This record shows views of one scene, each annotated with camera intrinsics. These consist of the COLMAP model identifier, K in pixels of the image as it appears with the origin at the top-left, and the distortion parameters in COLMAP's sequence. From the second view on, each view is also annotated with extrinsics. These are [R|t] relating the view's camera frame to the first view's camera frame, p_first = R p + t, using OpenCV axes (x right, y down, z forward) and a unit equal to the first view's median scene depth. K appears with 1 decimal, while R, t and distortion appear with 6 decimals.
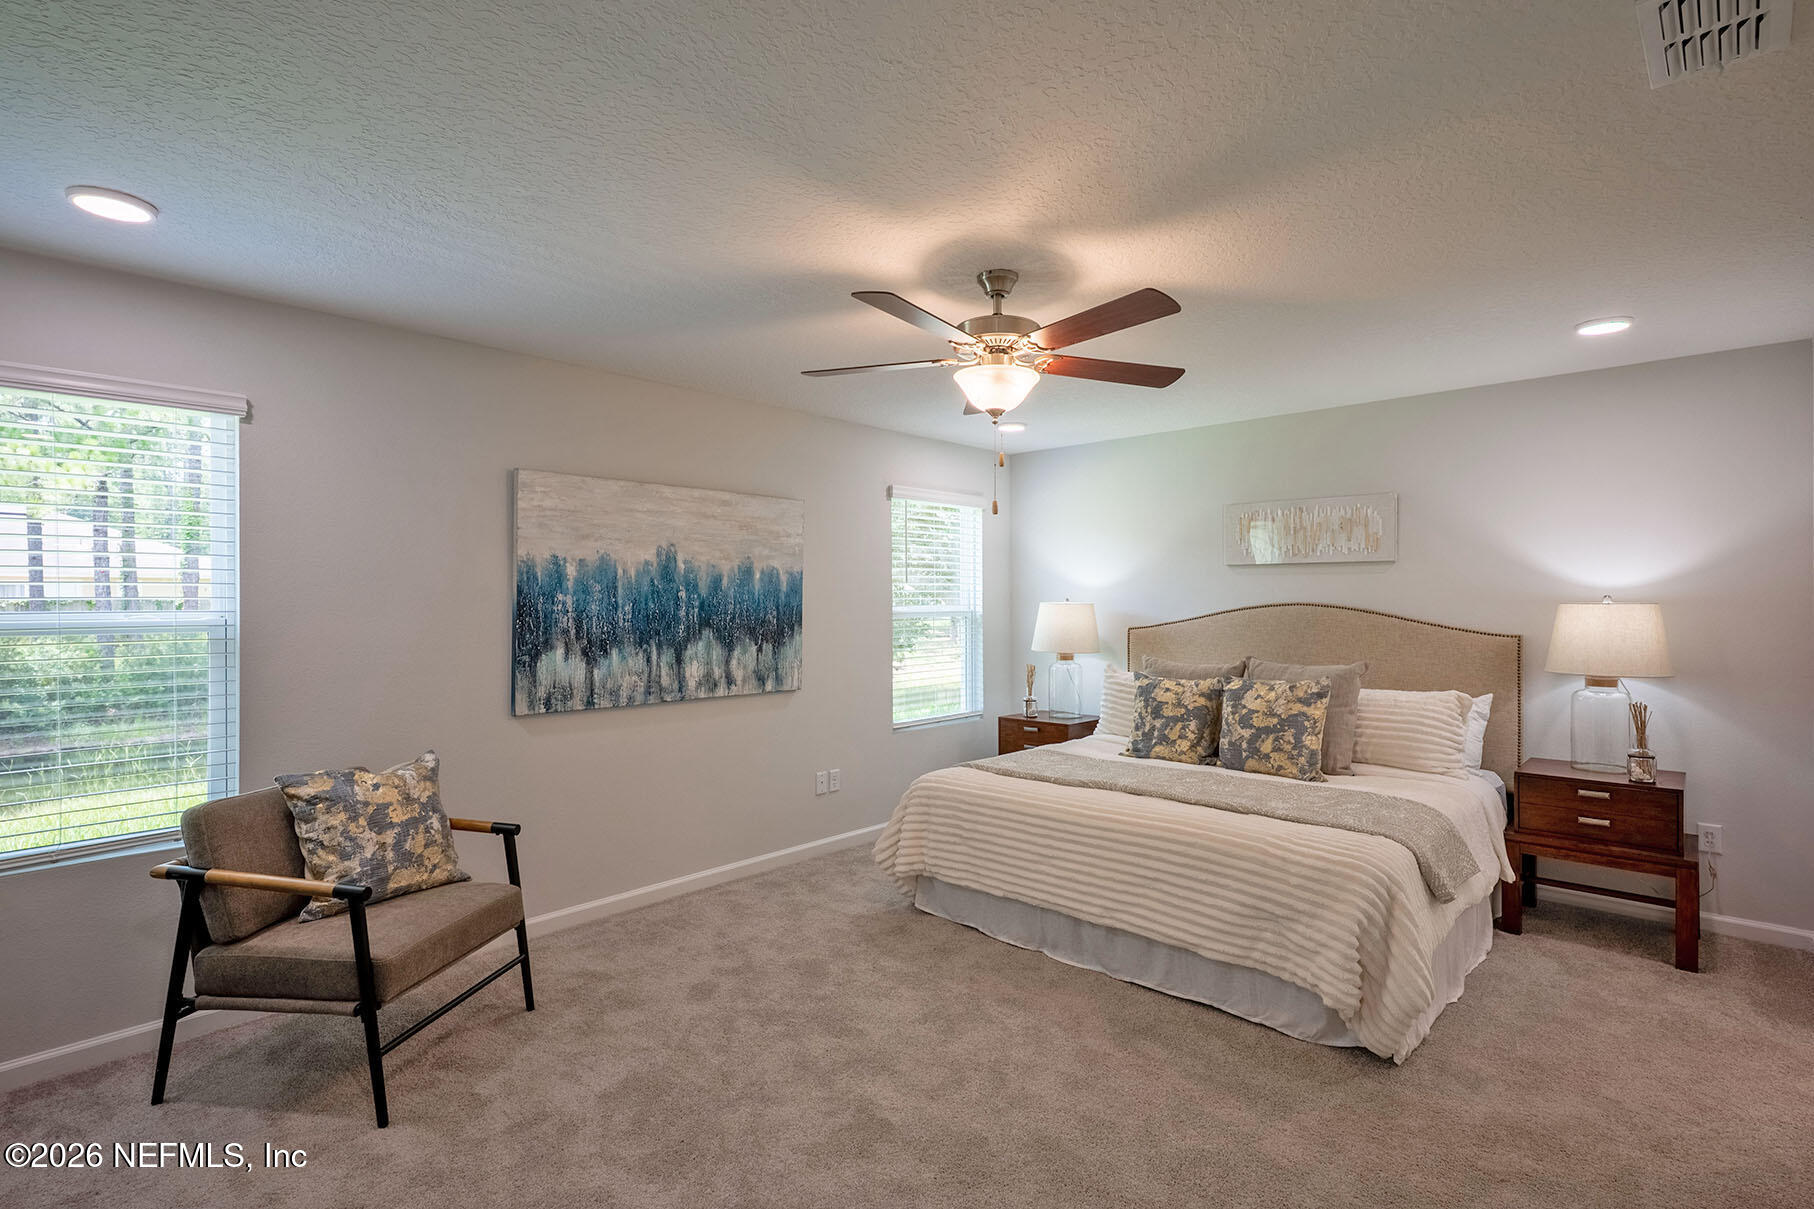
lens RADIAL K [[878.8, 0, 904.6], [0, 878.8, 597.1], [0, 0, 1]] dist [-0.001093, 0.002346]
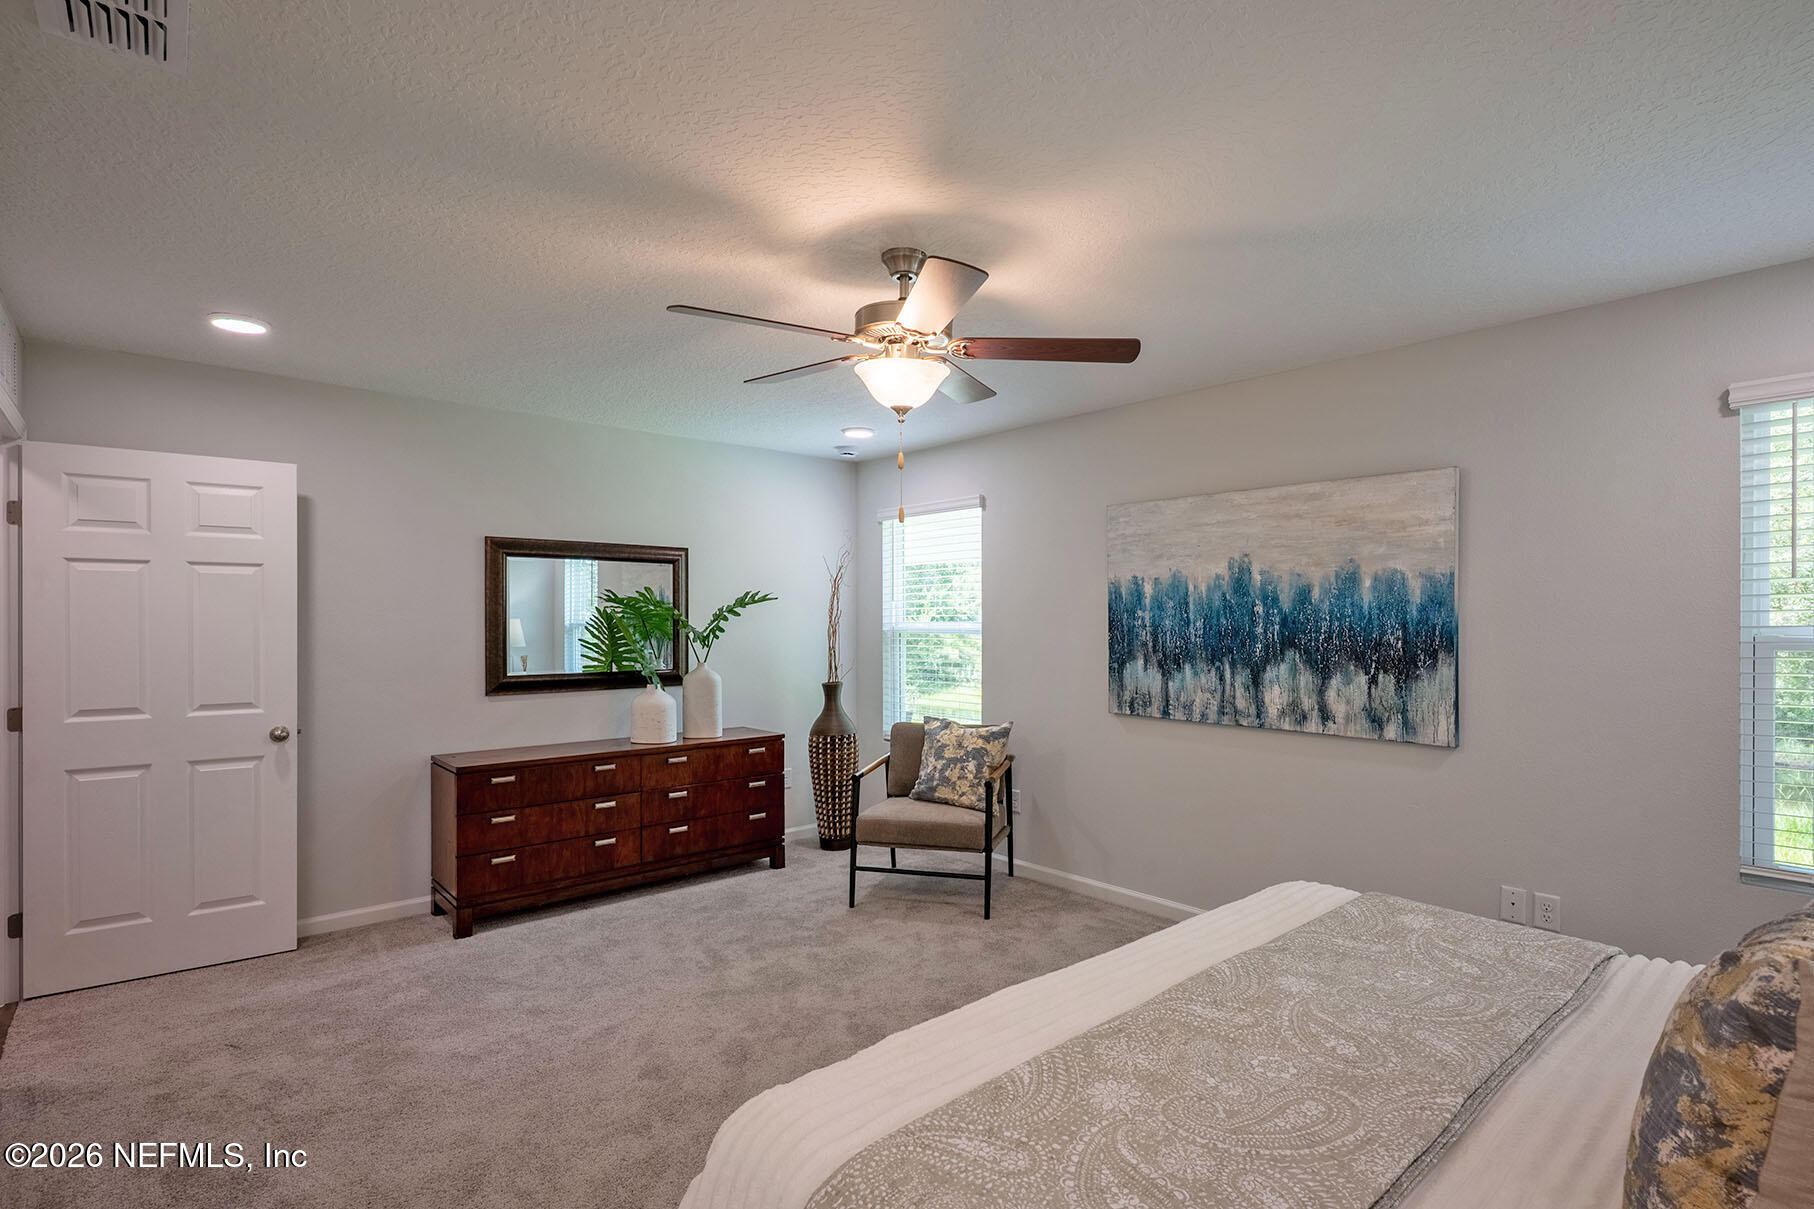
lens RADIAL K [[878.8, 0, 911.3], [0, 878.8, 620.5], [0, 0, 1]] dist [-0.001093, 0.002346]
pose [[-0.098512, 0.006737, -0.995113, 0.718881], [0.006964, 0.999957, 0.006080, 0.000487], [0.995111, -0.006331, -0.098555, 0.788562]]
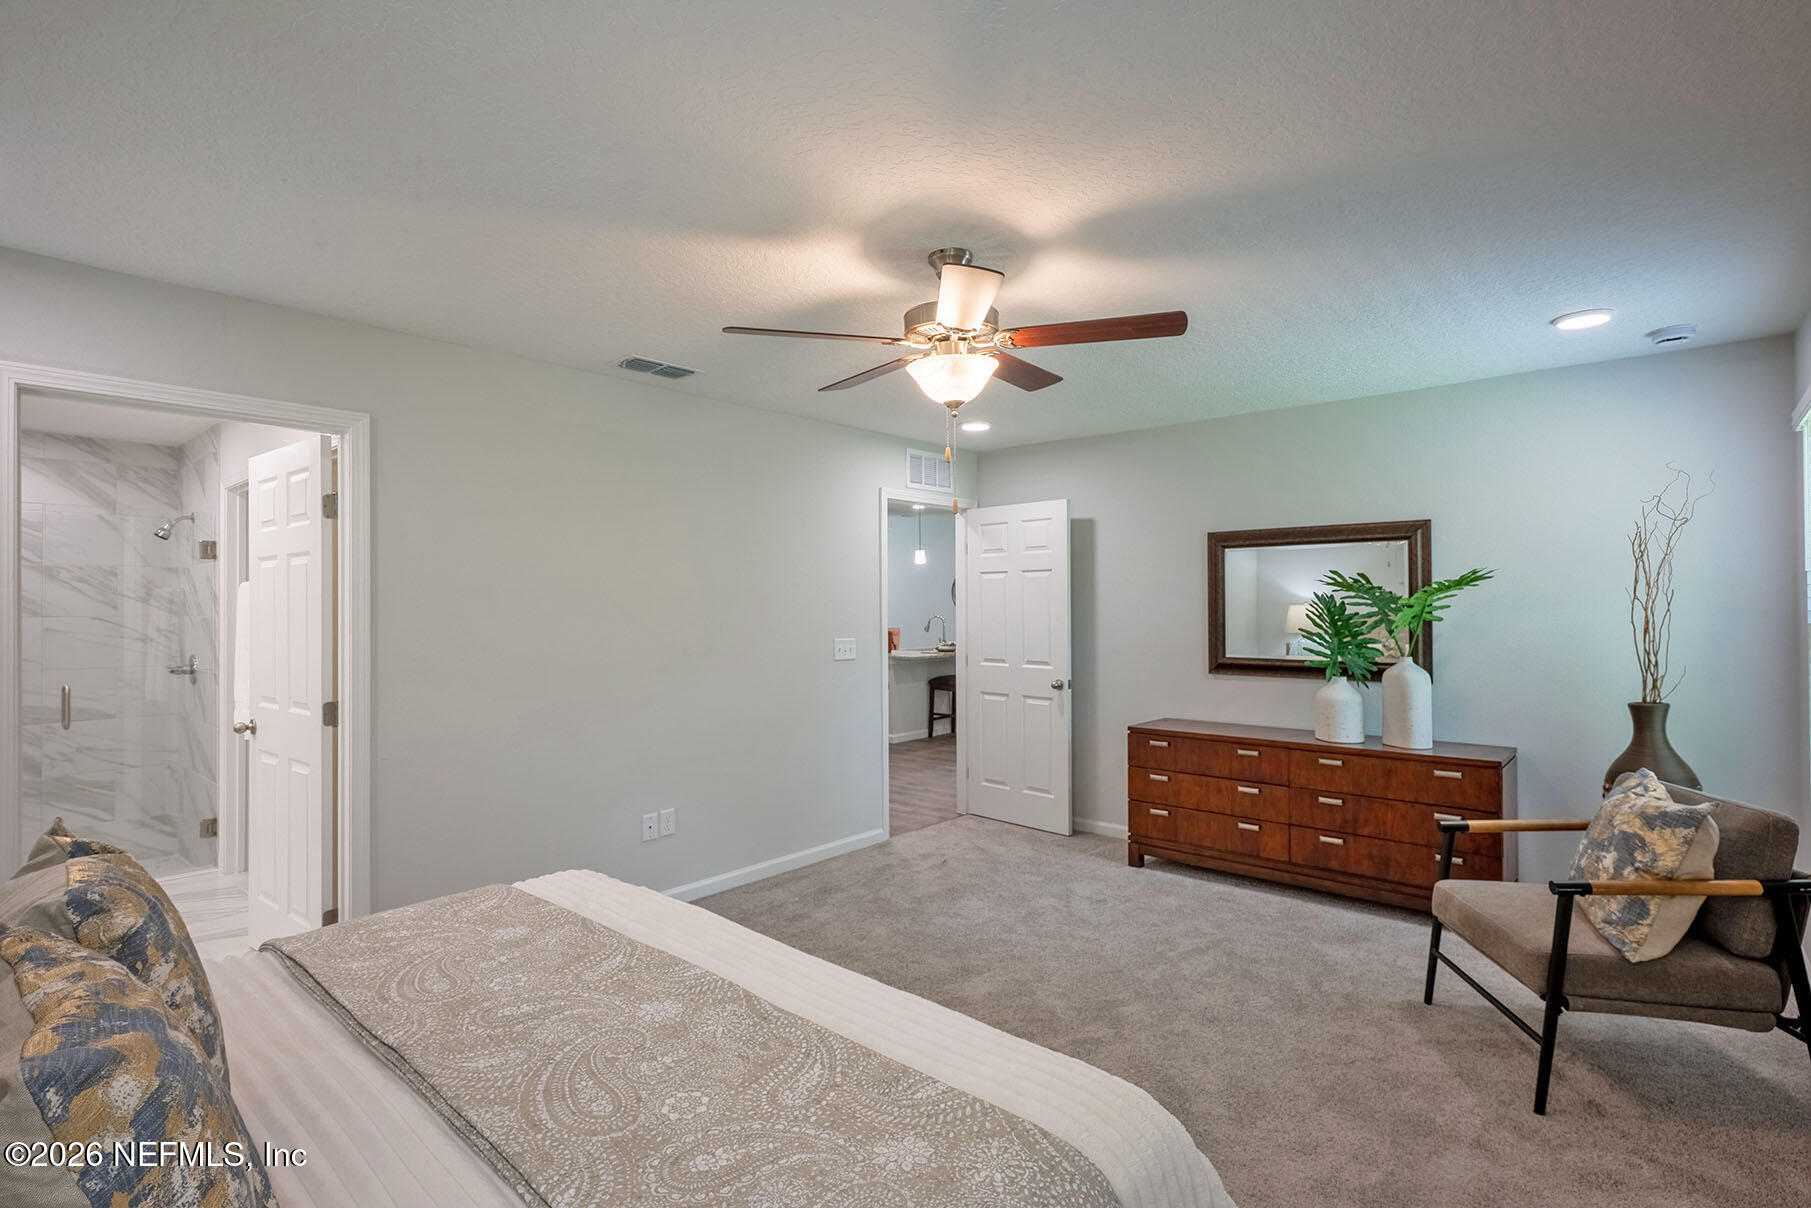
lens RADIAL K [[877.4, 0, 920.8], [0, 877.4, 603.6], [0, 0, 1]] dist [-0.001093, 0.002346]
pose [[-0.999362, 0.012152, -0.033588, 0.118705], [0.012421, 0.999892, -0.007811, 0.004008], [0.033489, -0.008223, -0.999405, 1.381774]]
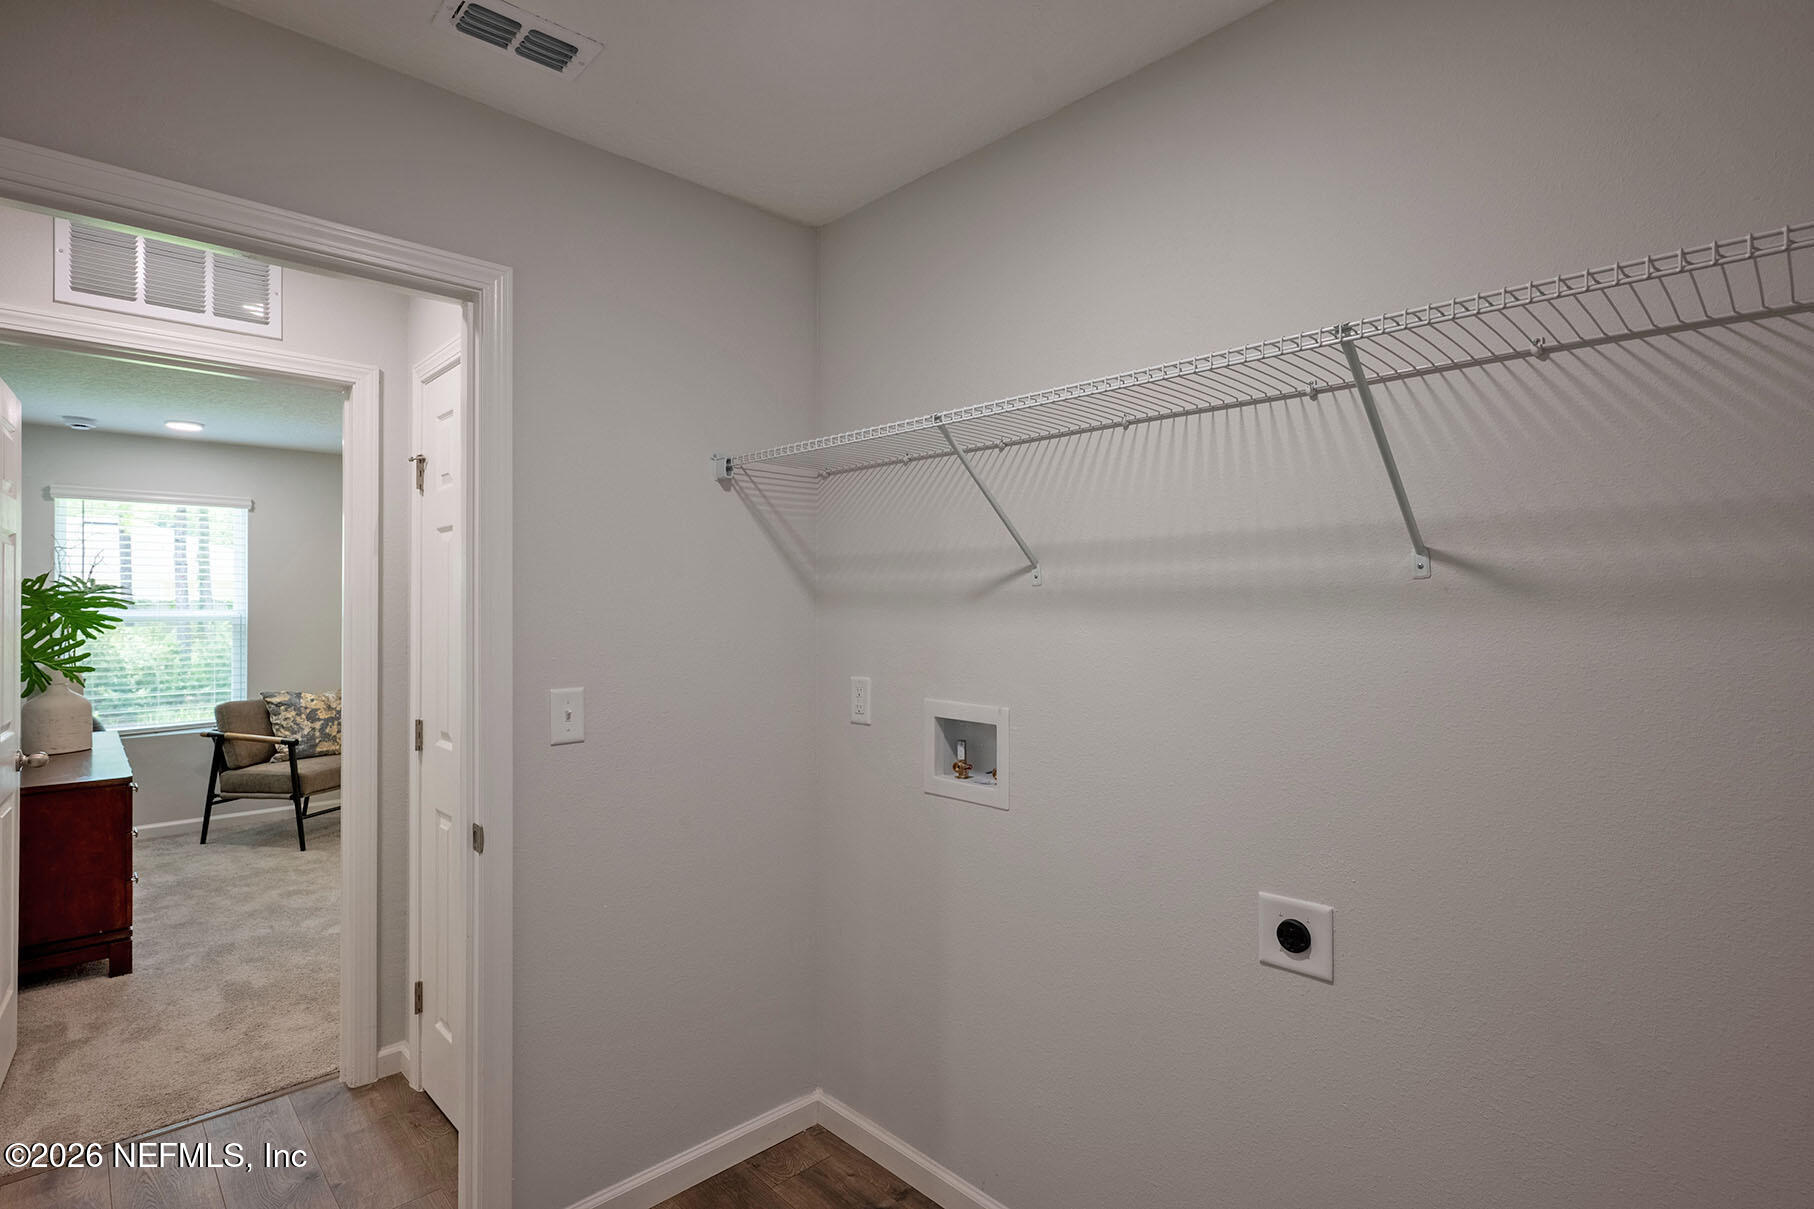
lens RADIAL K [[878.8, 0, 900.8], [0, 878.8, 607.8], [0, 0, 1]] dist [-0.001093, 0.002346]
pose [[0.998500, 0.009476, -0.053934, 0.585486], [-0.009312, 0.999951, 0.003290, -0.006183], [0.053962, -0.002783, 0.998539, -0.637125]]
